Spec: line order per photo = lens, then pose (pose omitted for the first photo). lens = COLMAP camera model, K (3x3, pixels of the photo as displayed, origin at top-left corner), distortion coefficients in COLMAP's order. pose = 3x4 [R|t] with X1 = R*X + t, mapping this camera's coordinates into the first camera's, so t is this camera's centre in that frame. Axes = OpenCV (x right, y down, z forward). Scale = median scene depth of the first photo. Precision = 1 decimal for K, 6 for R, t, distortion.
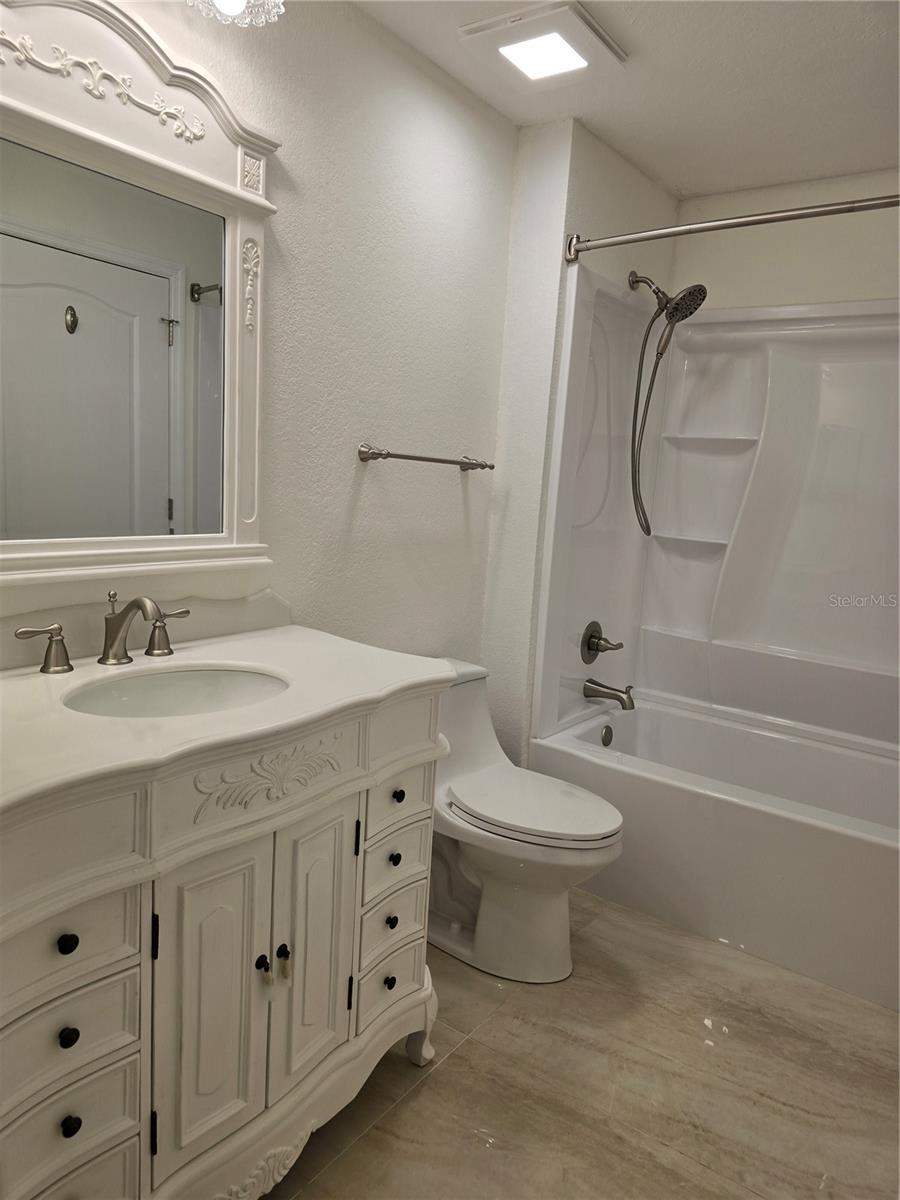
lens RADIAL K [[803.9, 0, 459.6], [0, 803.9, 607.7], [0, 0, 1]] dist [0.052519, -0.037115]
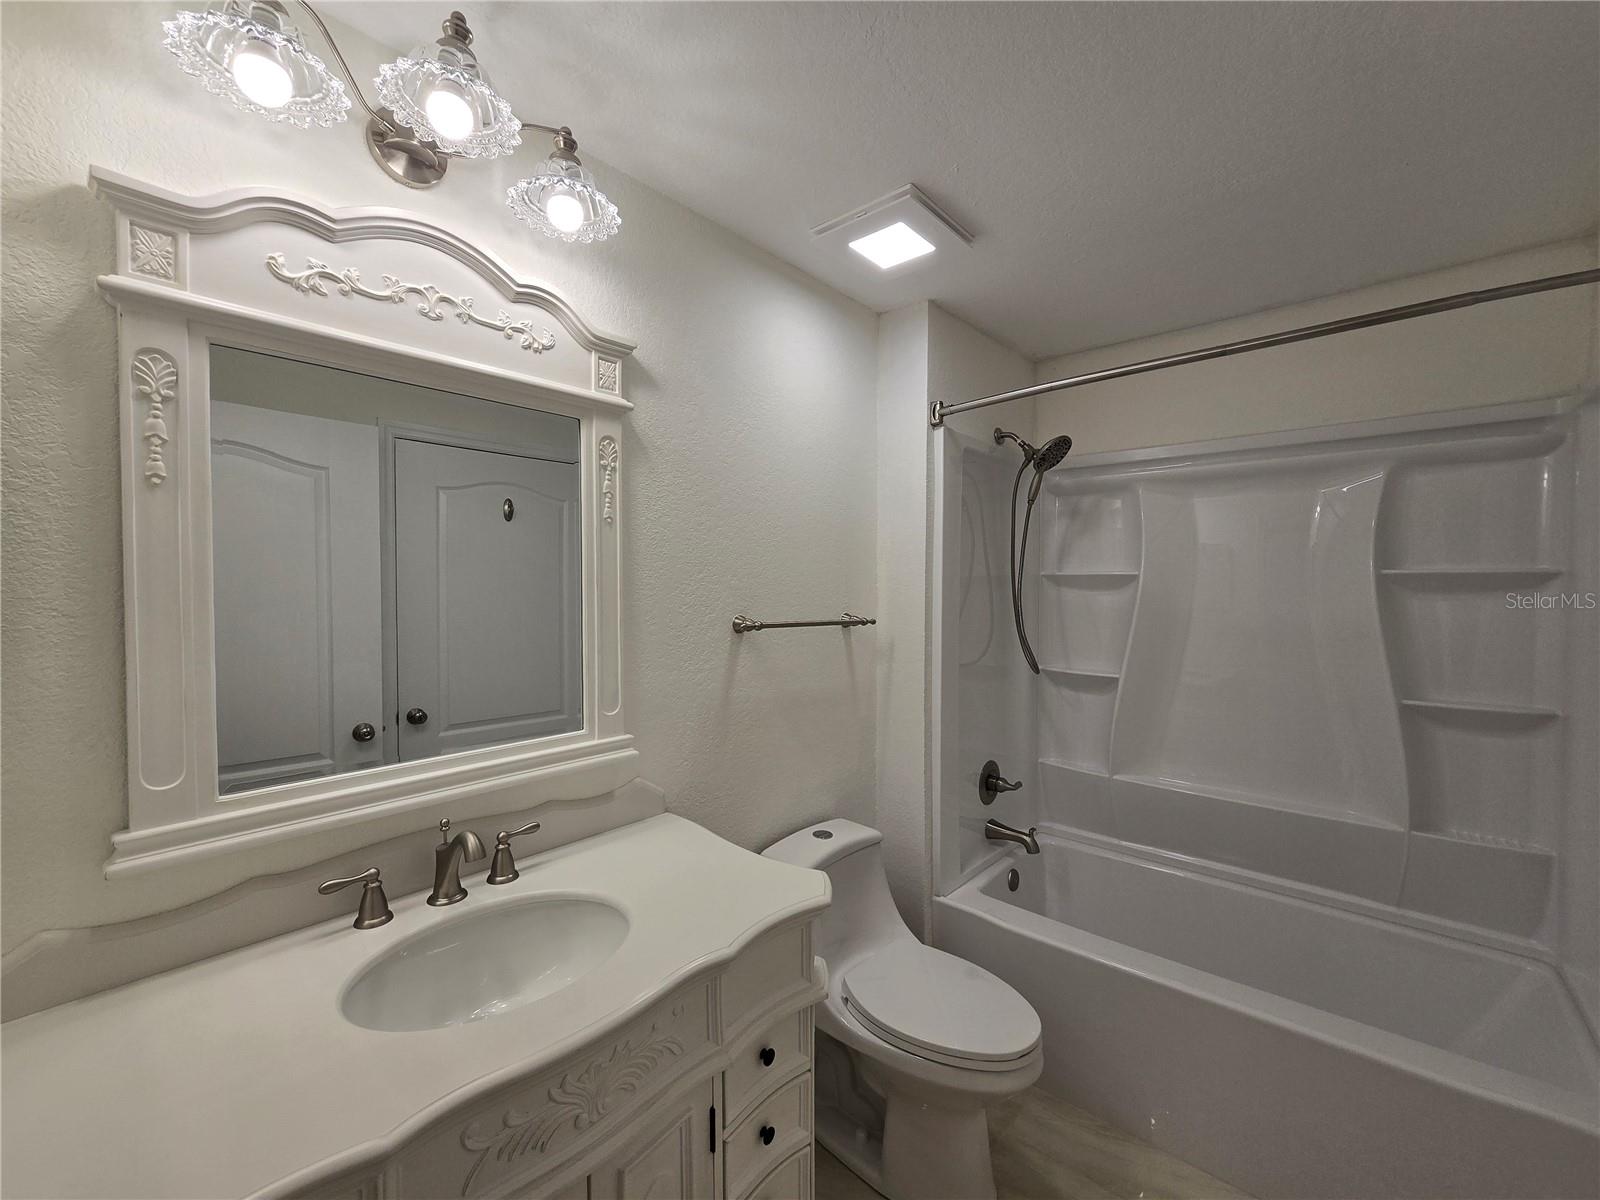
lens RADIAL K [[650.8, 0, 810.0], [0, 650.8, 603.7], [0, 0, 1]] dist [0.000286, -0.000892]
pose [[0.993625, -0.060738, -0.094972, 0.046073], [0.046980, 0.988907, -0.140914, -0.100015], [0.102477, 0.135554, 0.985456, 0.211692]]
